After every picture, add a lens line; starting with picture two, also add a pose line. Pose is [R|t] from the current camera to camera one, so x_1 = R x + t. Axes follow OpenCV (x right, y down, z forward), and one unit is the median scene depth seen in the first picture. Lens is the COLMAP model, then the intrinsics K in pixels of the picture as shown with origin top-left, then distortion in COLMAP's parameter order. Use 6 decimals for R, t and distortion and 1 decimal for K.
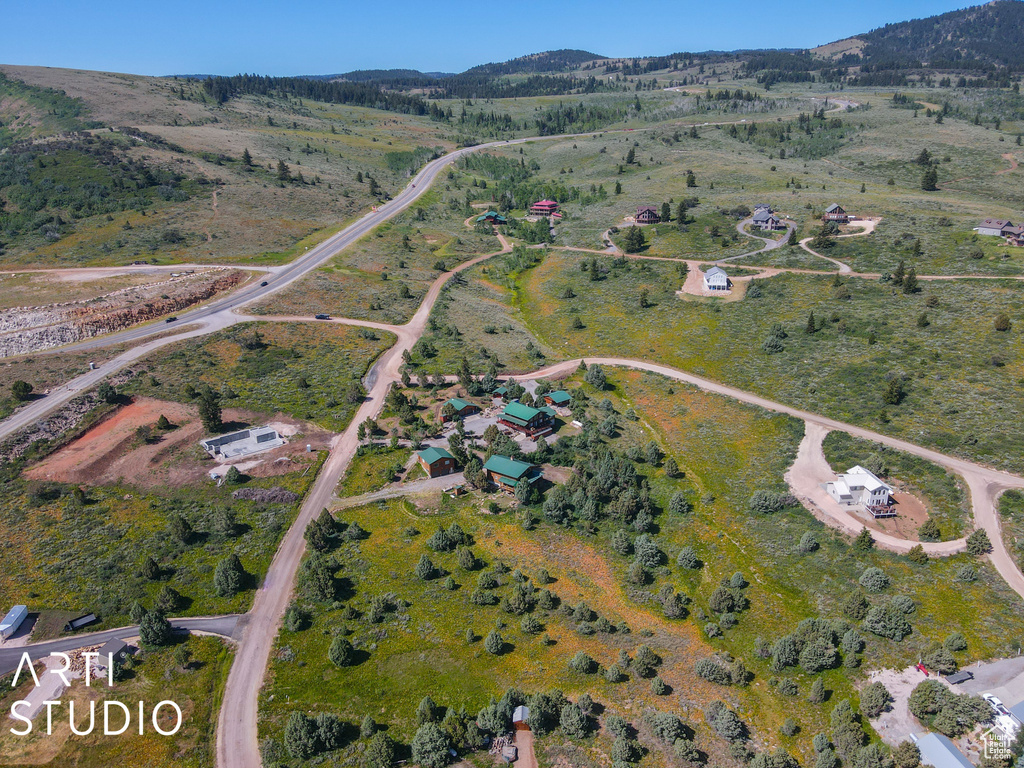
lens RADIAL K [[757.3, 0, 504.5], [0, 757.3, 383.3], [0, 0, 1]] dist [0.018300, 0.006382]
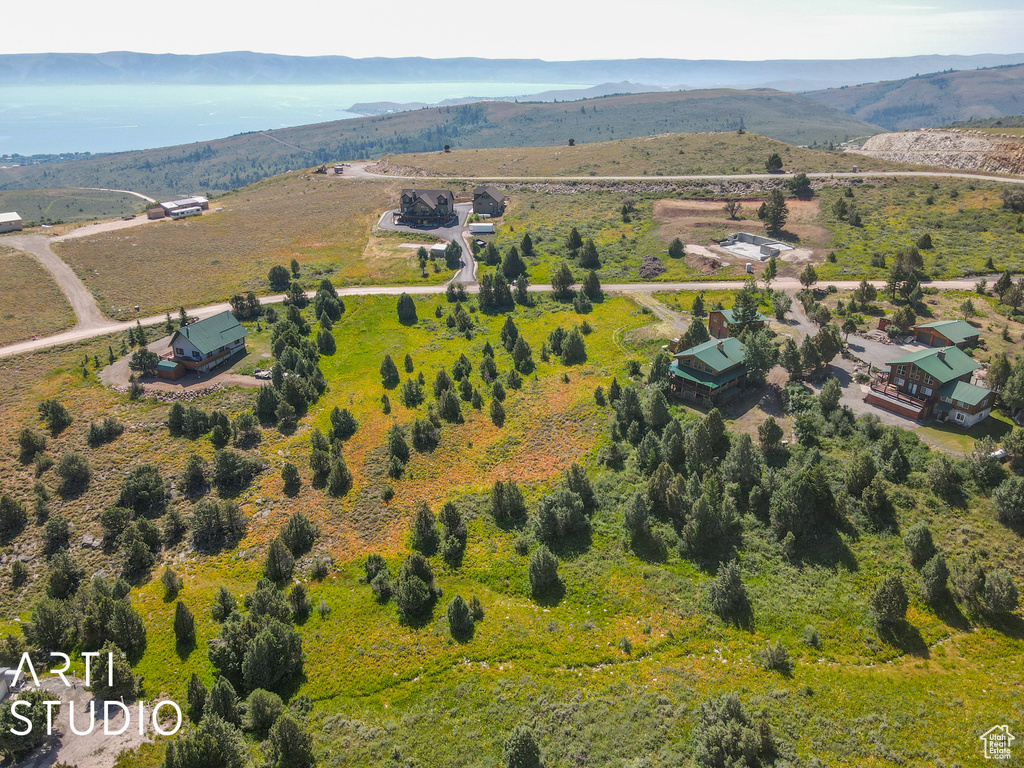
lens RADIAL K [[757.3, 0, 502.3], [0, 757.3, 374.9], [0, 0, 1]] dist [0.018300, 0.006382]
pose [[-0.206727, 0.389346, -0.897593, 0.490212], [-0.331861, 0.835121, 0.438680, -0.075601], [0.920398, 0.388564, -0.043433, 0.692306]]
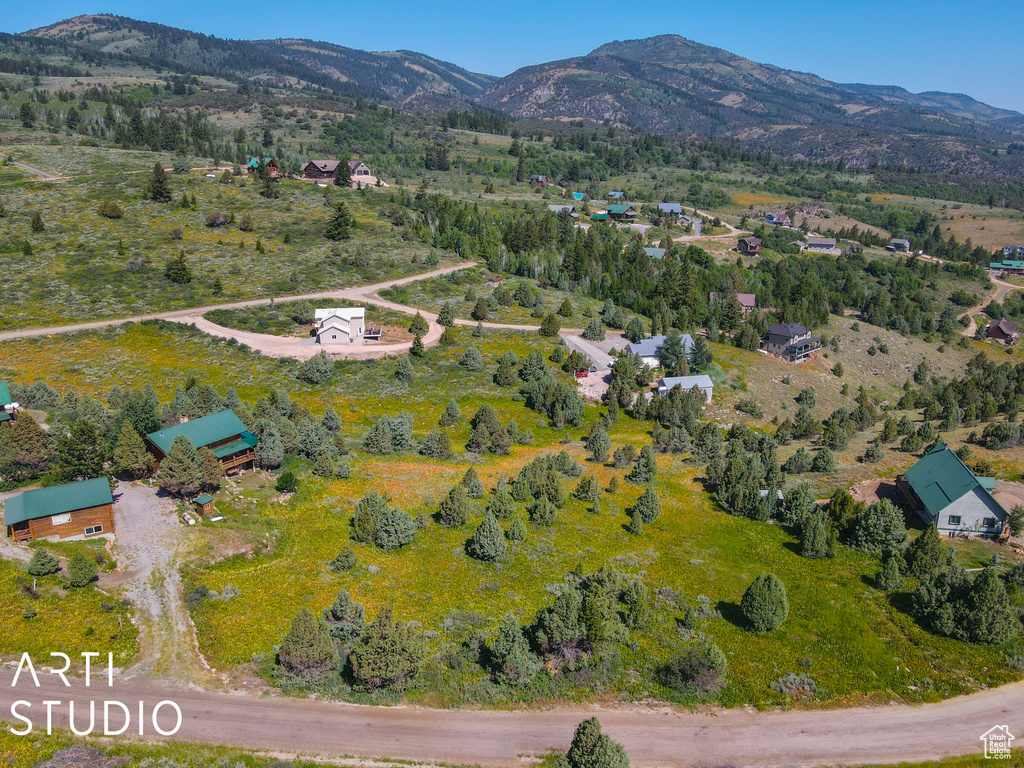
lens RADIAL K [[794.1, 0, 531.4], [0, 794.1, 398.8], [0, 0, 1]] dist [0.005627, 0.028672]
pose [[-0.037675, -0.303035, 0.952234, -0.381141], [0.339592, 0.892317, 0.297403, 0.008684], [-0.939818, 0.334575, 0.069290, 0.595873]]
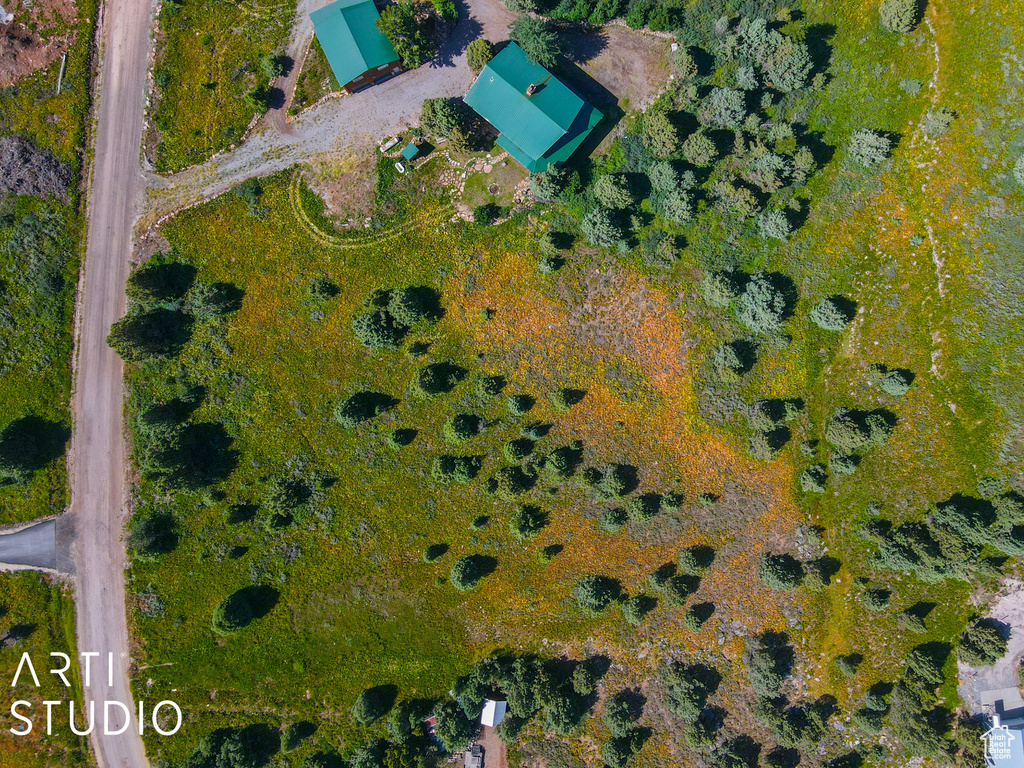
lens RADIAL K [[757.3, 0, 535.9], [0, 757.3, 346.8], [0, 0, 1]] dist [0.018300, 0.006382]
pose [[0.997327, 0.072722, 0.007067, 0.017098], [-0.031032, 0.334033, 0.942050, -0.205747], [0.066147, -0.939752, 0.335397, 0.569854]]
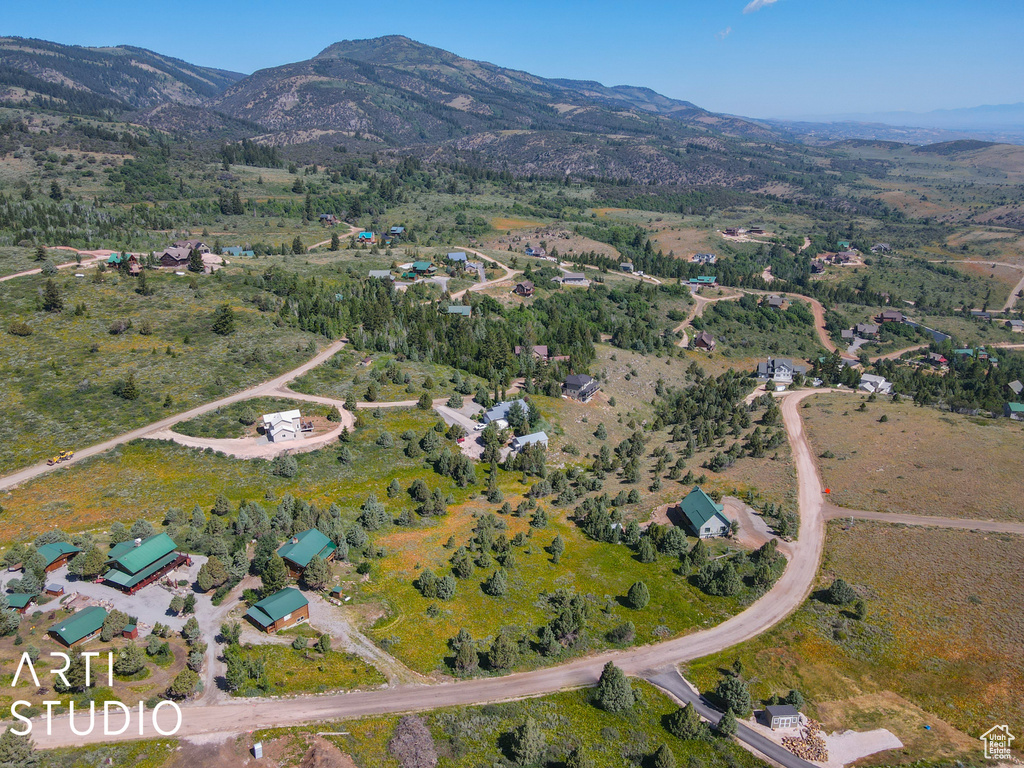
lens RADIAL K [[757.3, 0, 497.9], [0, 757.3, 364.9], [0, 0, 1]] dist [0.018300, 0.006382]
pose [[-0.319215, -0.278216, 0.905923, -0.595024], [0.338925, 0.859196, 0.383291, -0.241882], [-0.885004, 0.429392, -0.179974, 0.692680]]
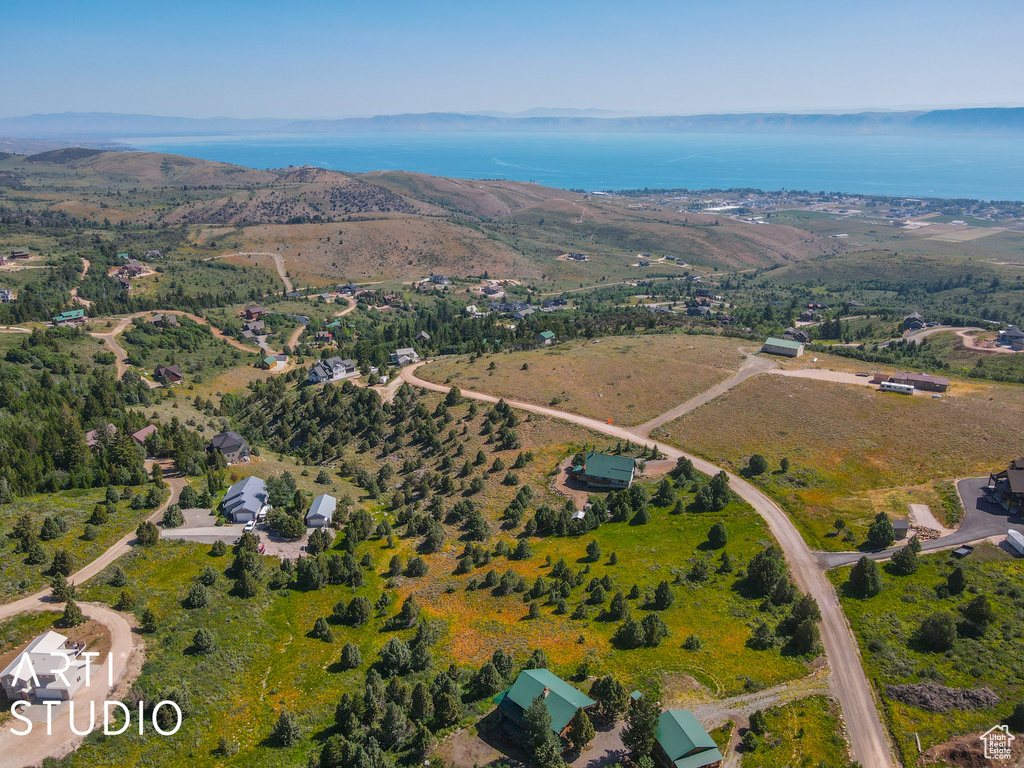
lens RADIAL K [[757.3, 0, 501.3], [0, 757.3, 381.6], [0, 0, 1]] dist [0.018300, 0.006382]
pose [[-0.984618, -0.031886, 0.171789, -0.038927], [0.084650, 0.773055, 0.628665, -0.371320], [-0.152848, 0.633537, -0.758465, 1.035090]]
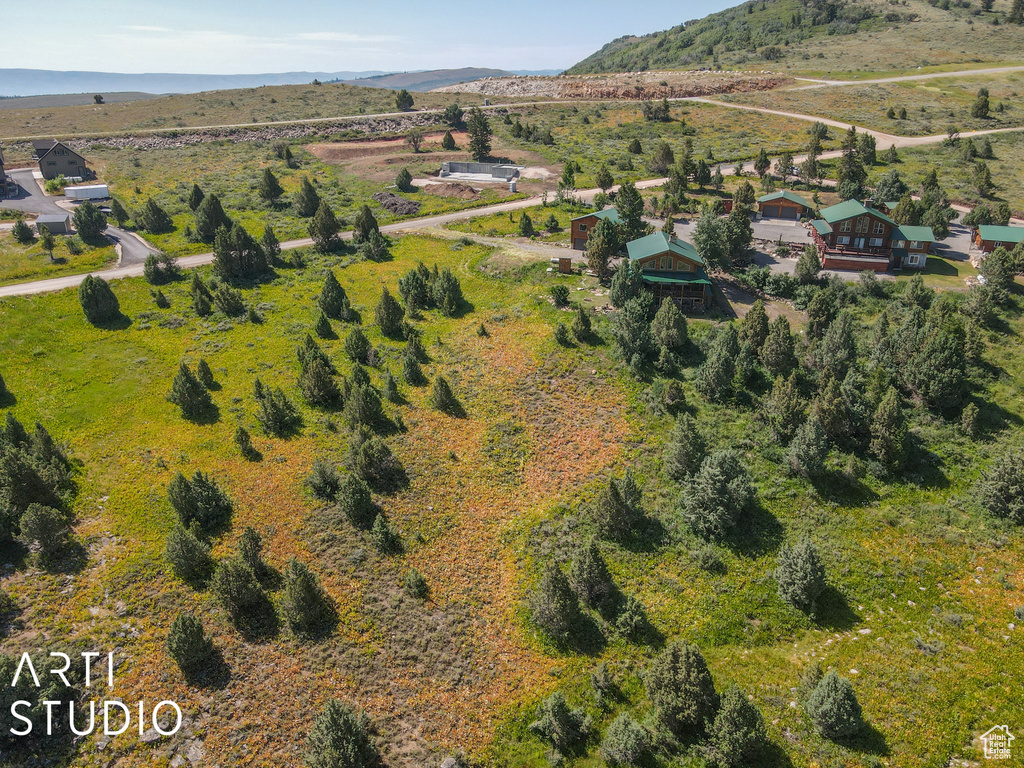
lens RADIAL K [[757.3, 0, 502.9], [0, 757.3, 370.6], [0, 0, 1]] dist [0.018300, 0.006382]
pose [[0.496519, 0.329137, -0.803205, 0.299869], [-0.310412, 0.931460, 0.189805, 0.094786], [0.810625, 0.155082, 0.564656, 0.515373]]
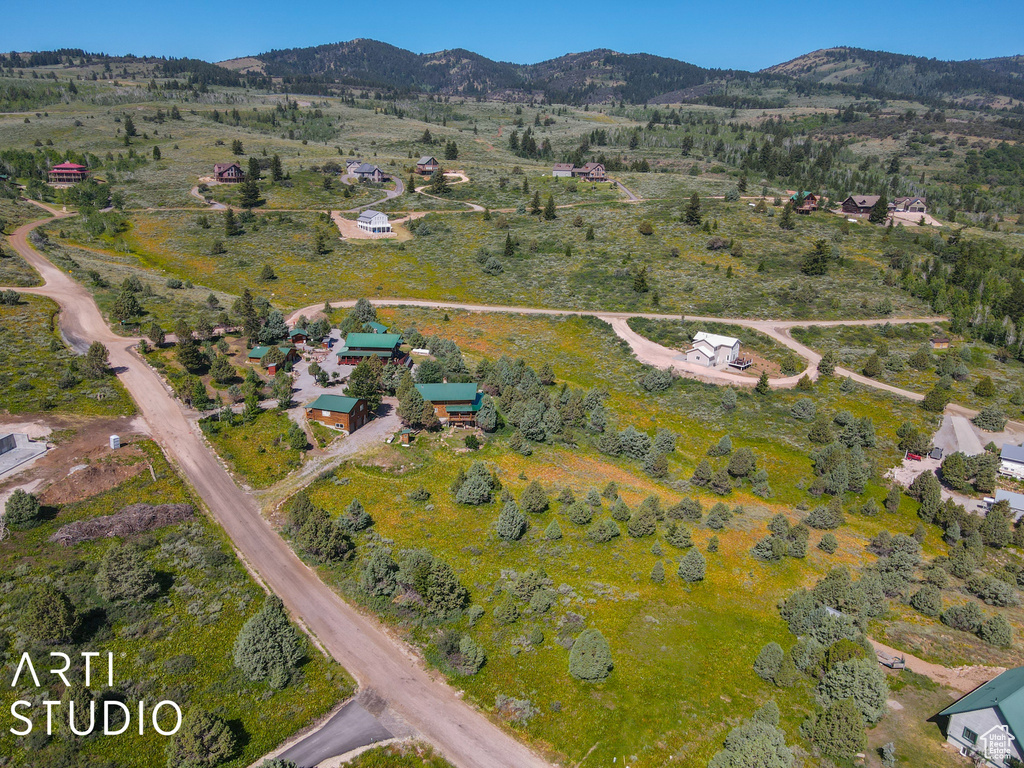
lens RADIAL K [[757.3, 0, 509.6], [0, 757.3, 371.4], [0, 0, 1]] dist [0.018300, 0.006382]
pose [[0.727954, -0.170551, 0.664075, -0.336924], [0.204236, 0.978537, 0.027431, 0.065478], [-0.654501, 0.115660, 0.747162, 0.331478]]
